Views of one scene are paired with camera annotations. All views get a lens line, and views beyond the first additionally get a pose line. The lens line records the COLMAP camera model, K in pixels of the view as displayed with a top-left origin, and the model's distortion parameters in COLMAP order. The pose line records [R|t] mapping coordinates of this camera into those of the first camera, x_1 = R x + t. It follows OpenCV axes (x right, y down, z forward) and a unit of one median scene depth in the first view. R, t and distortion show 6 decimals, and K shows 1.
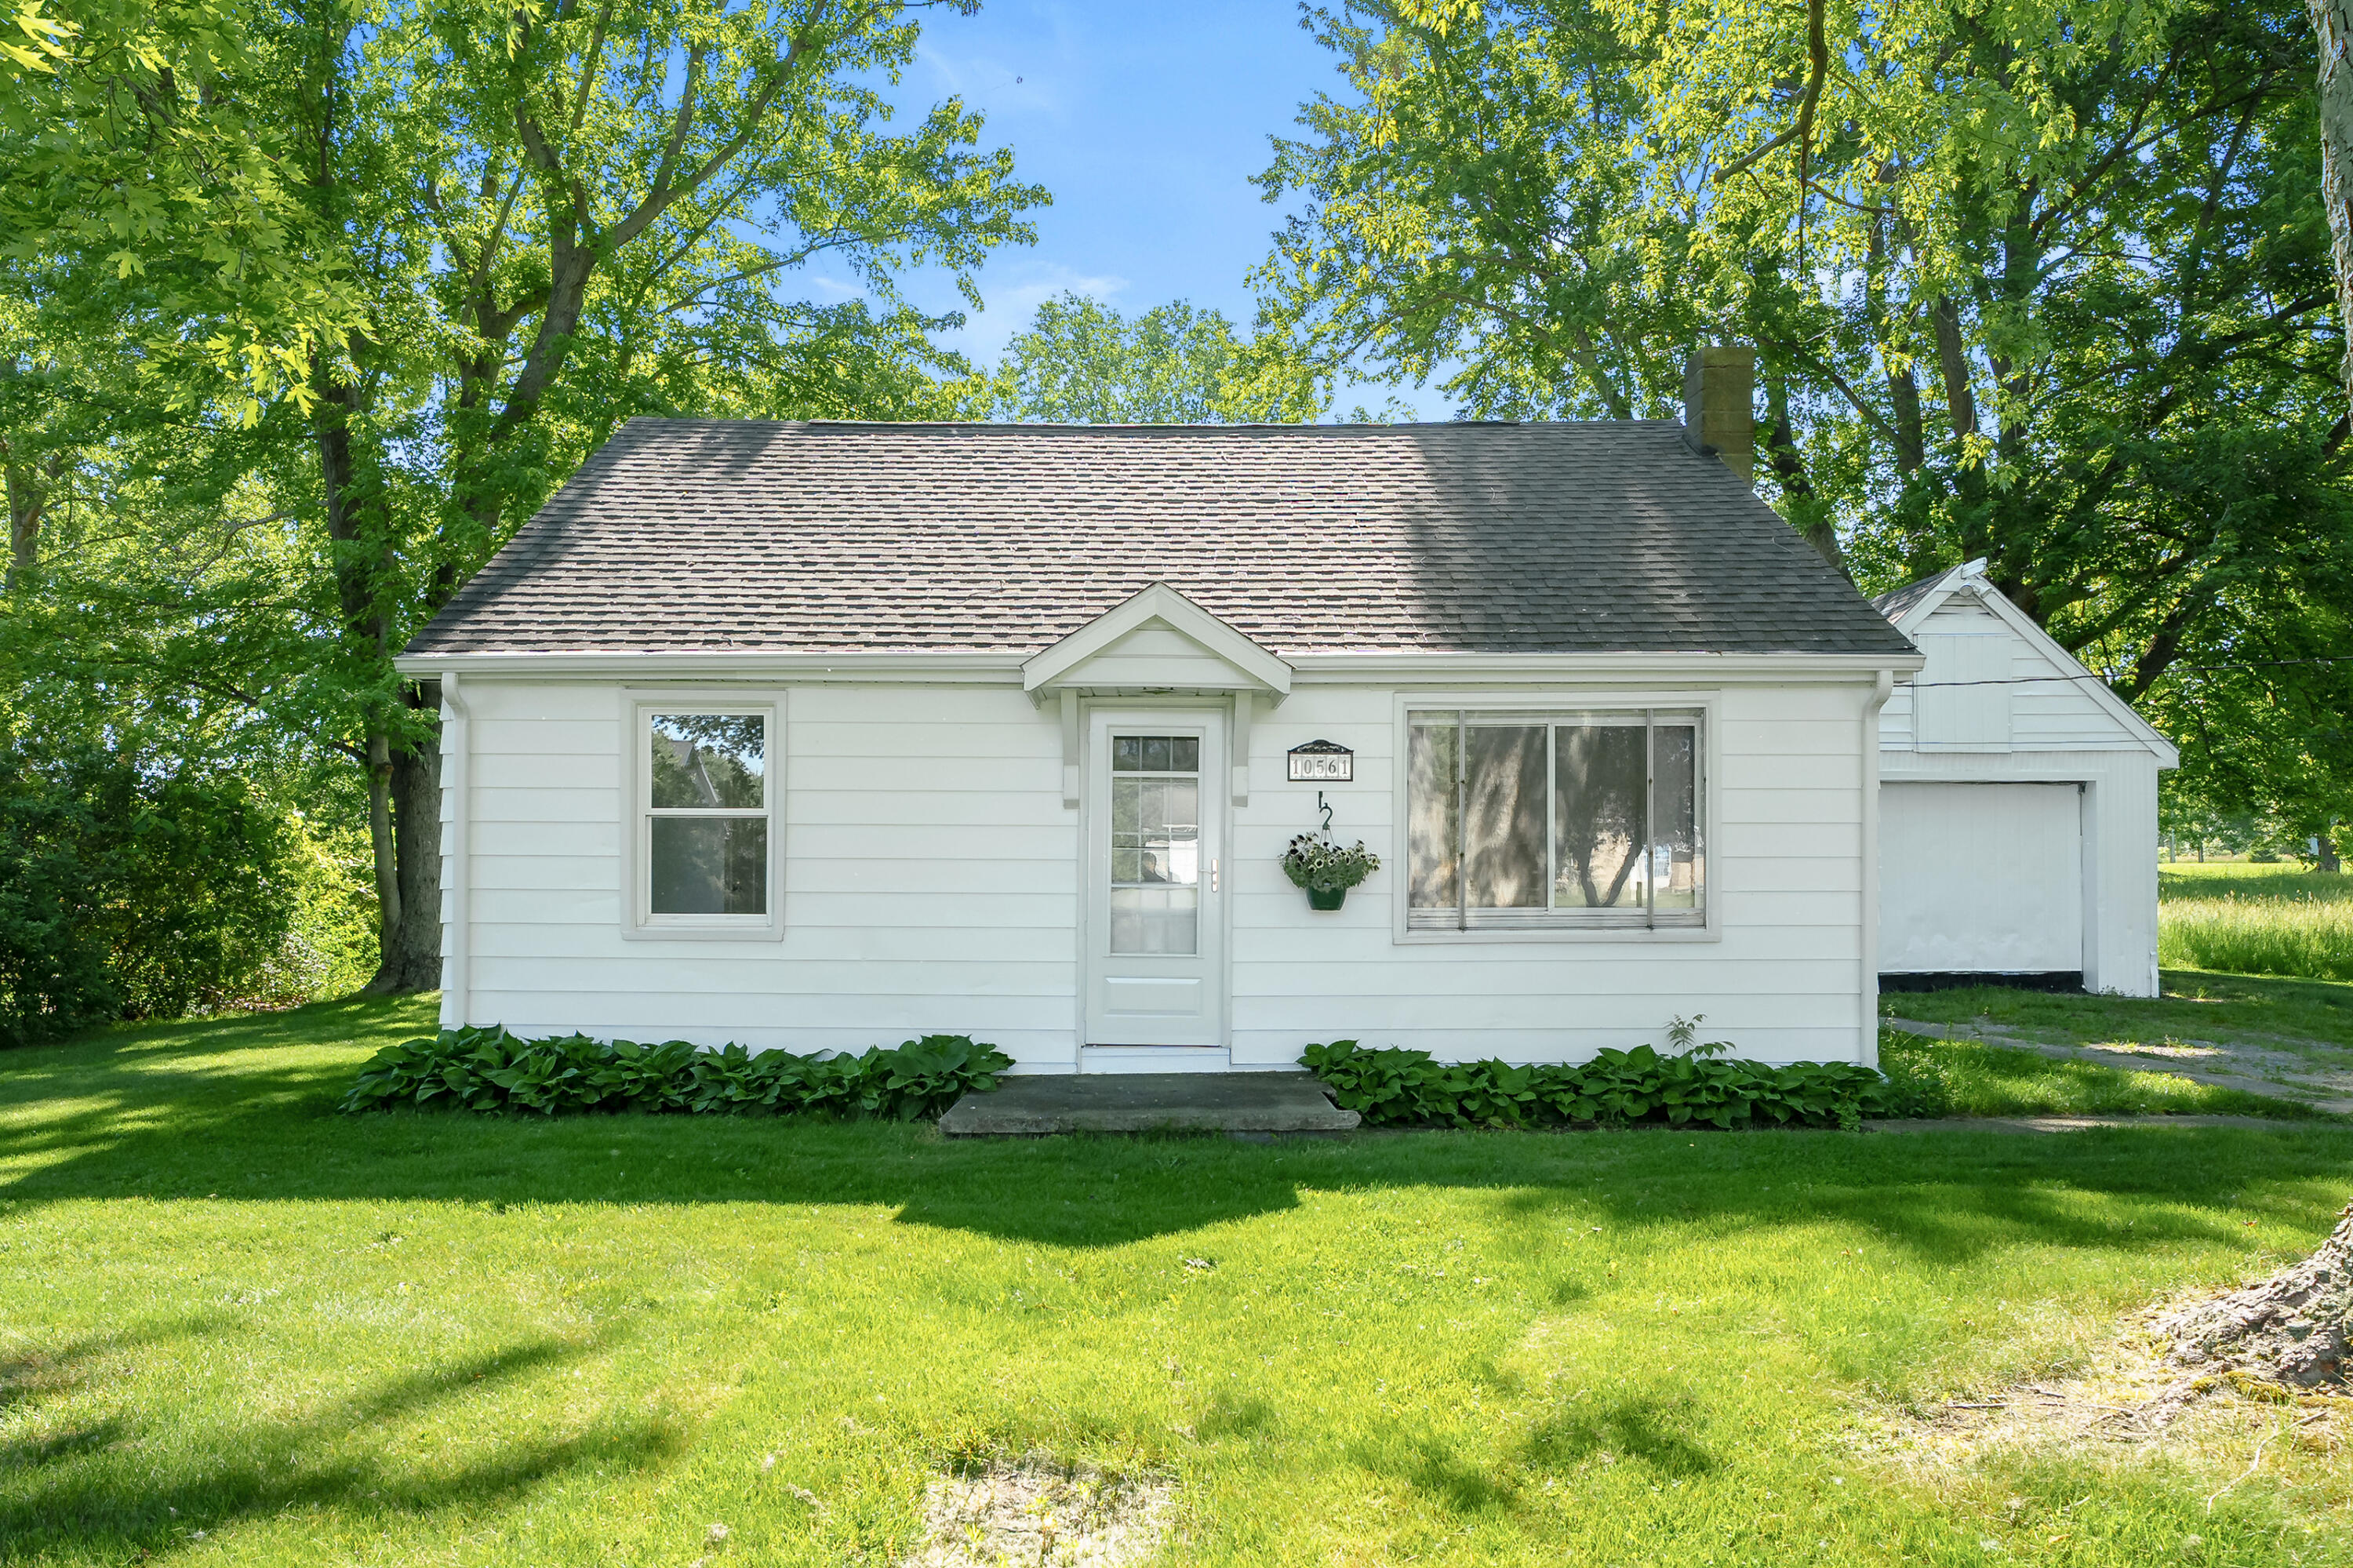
lens RADIAL K [[1445.6, 0, 1169.4], [0, 1445.6, 863.6], [0, 0, 1]] dist [-0.000922, -0.000160]
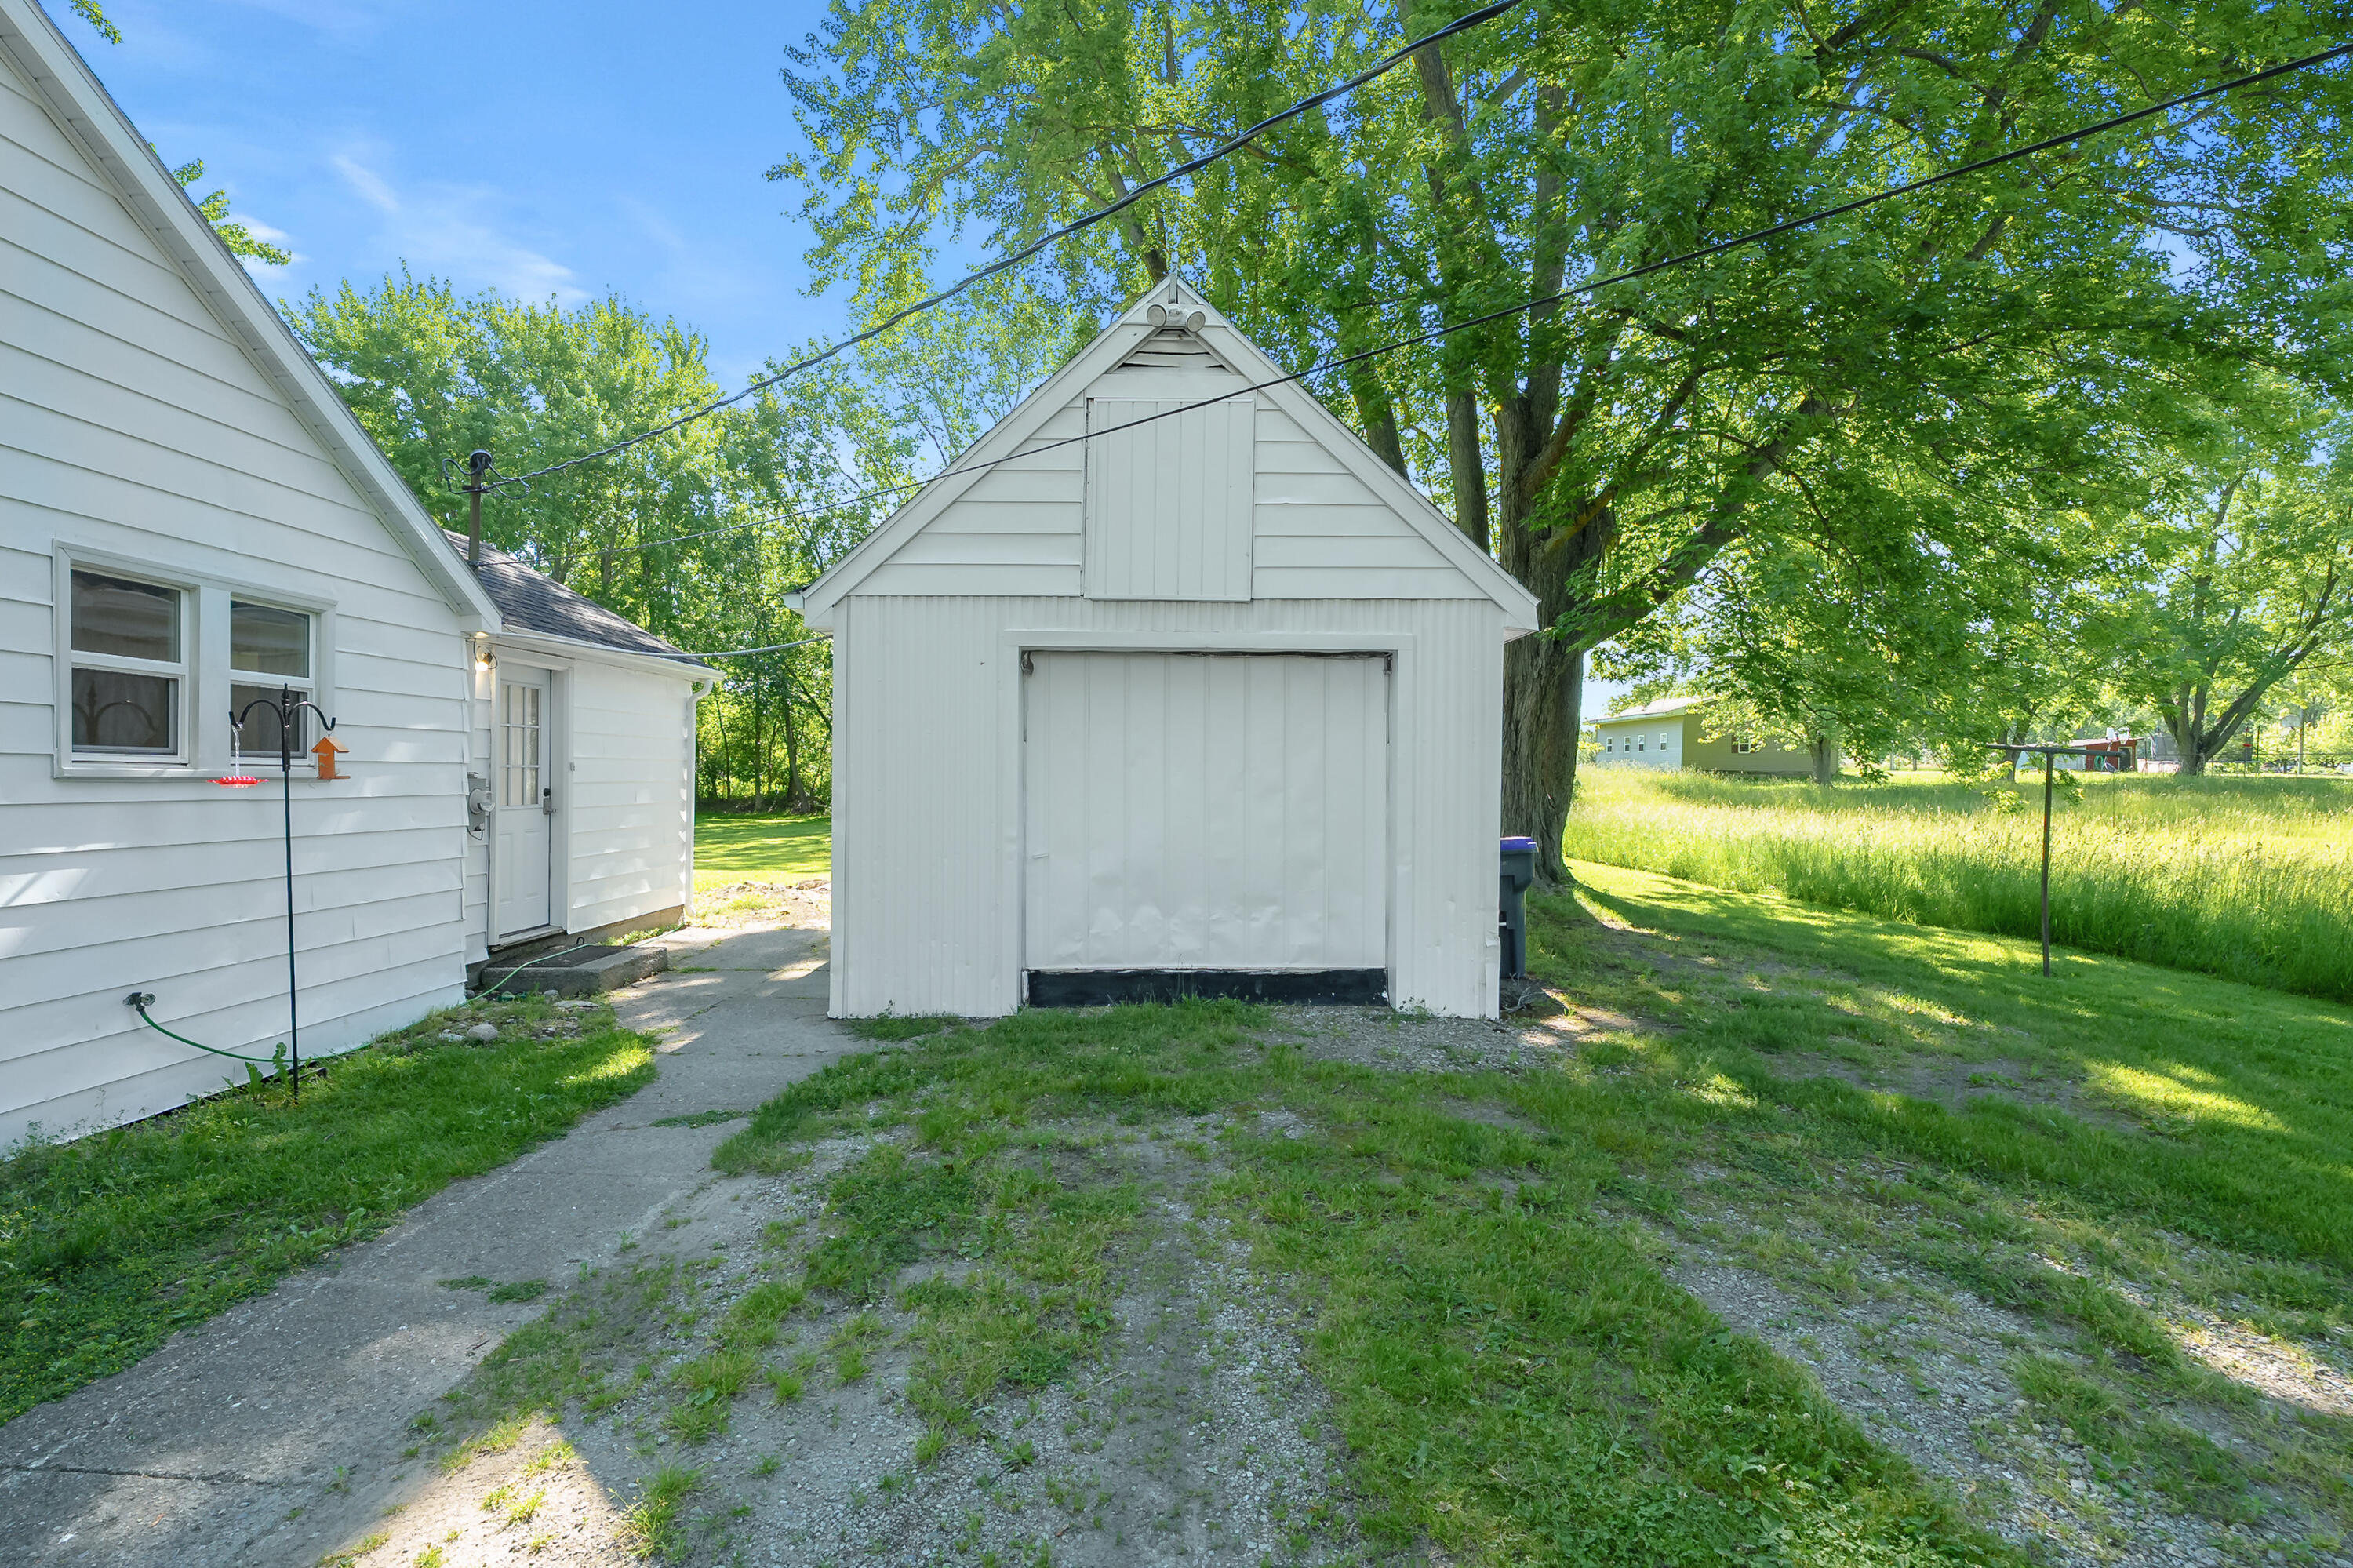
lens RADIAL K [[1071.5, 0, 1170.3], [0, 1071.5, 761.9], [0, 0, 1]] dist [-0.002655, 0.000573]
pose [[0.999742, 0.001276, -0.022698, 1.049750], [-0.001426, 0.999977, -0.006591, -0.015431], [0.022689, 0.006622, 0.999721, 1.053474]]
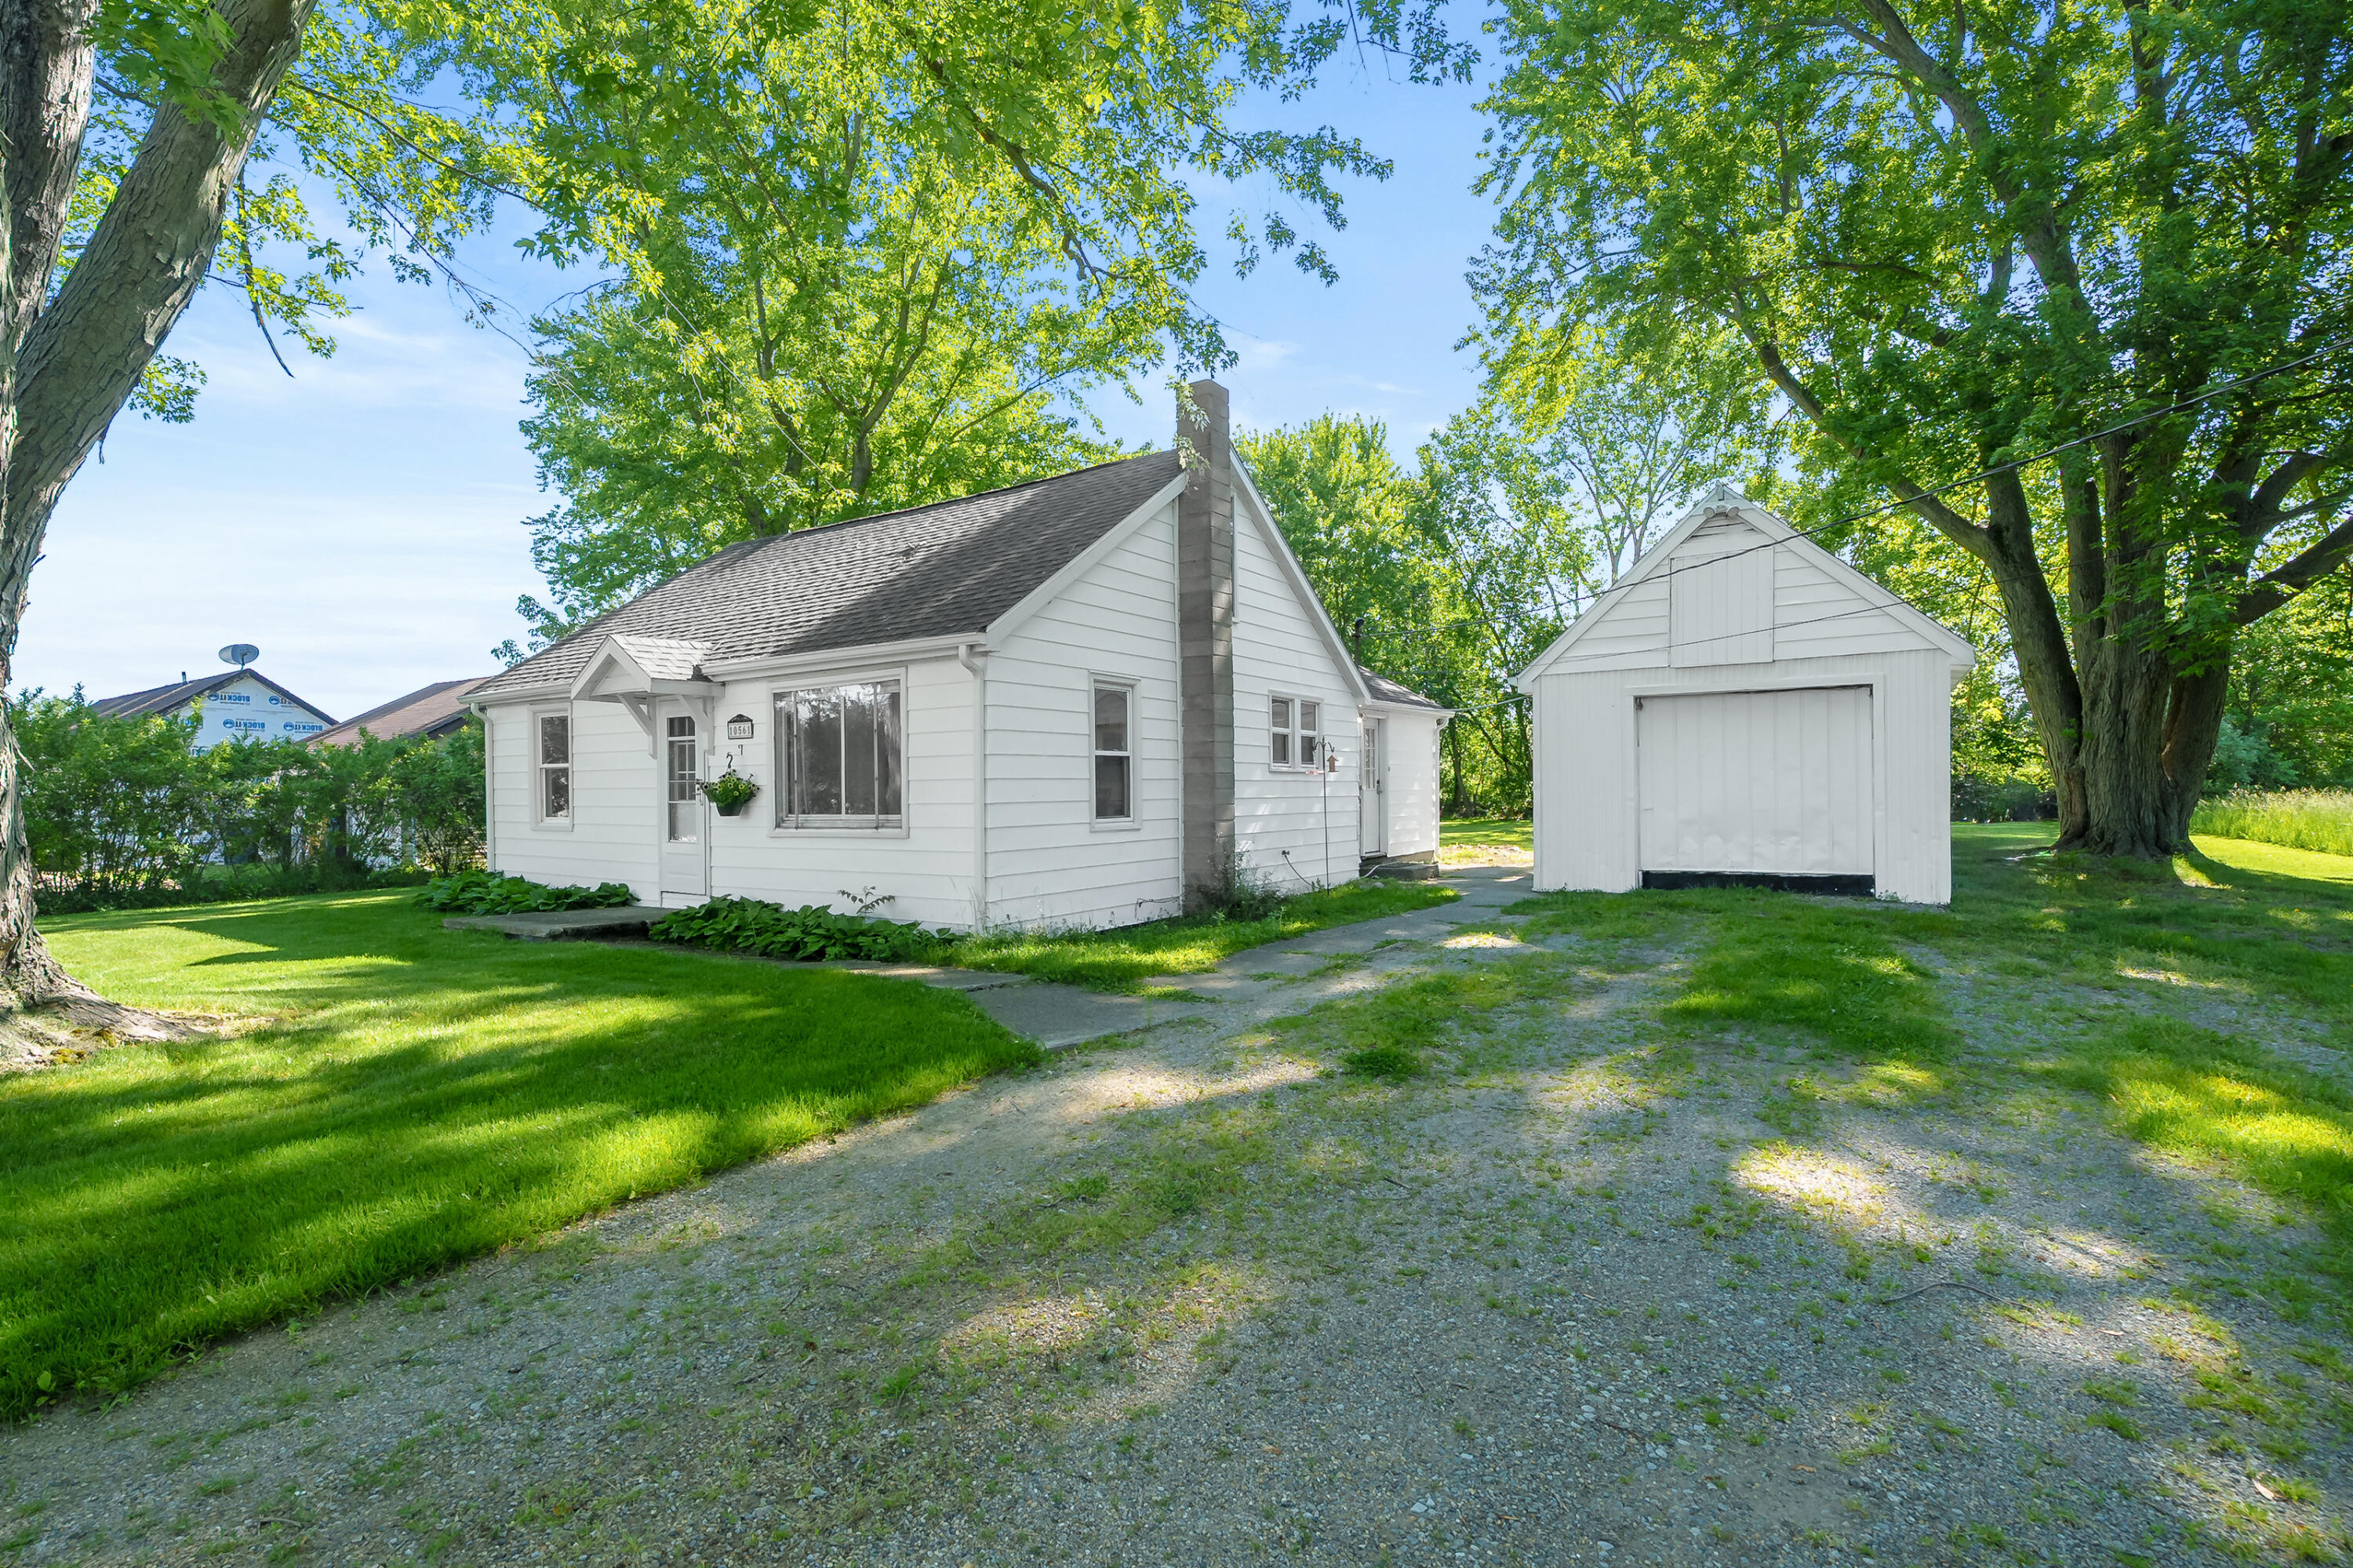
lens RADIAL K [[1112.2, 0, 1186.0], [0, 1112.2, 805.7], [0, 0, 1]] dist [-0.001384, 0.000110]
pose [[0.833911, -0.007628, -0.551847, 1.252900], [0.019741, 0.999677, 0.016012, 0.010014], [0.551546, -0.024247, 0.833792, 0.206365]]
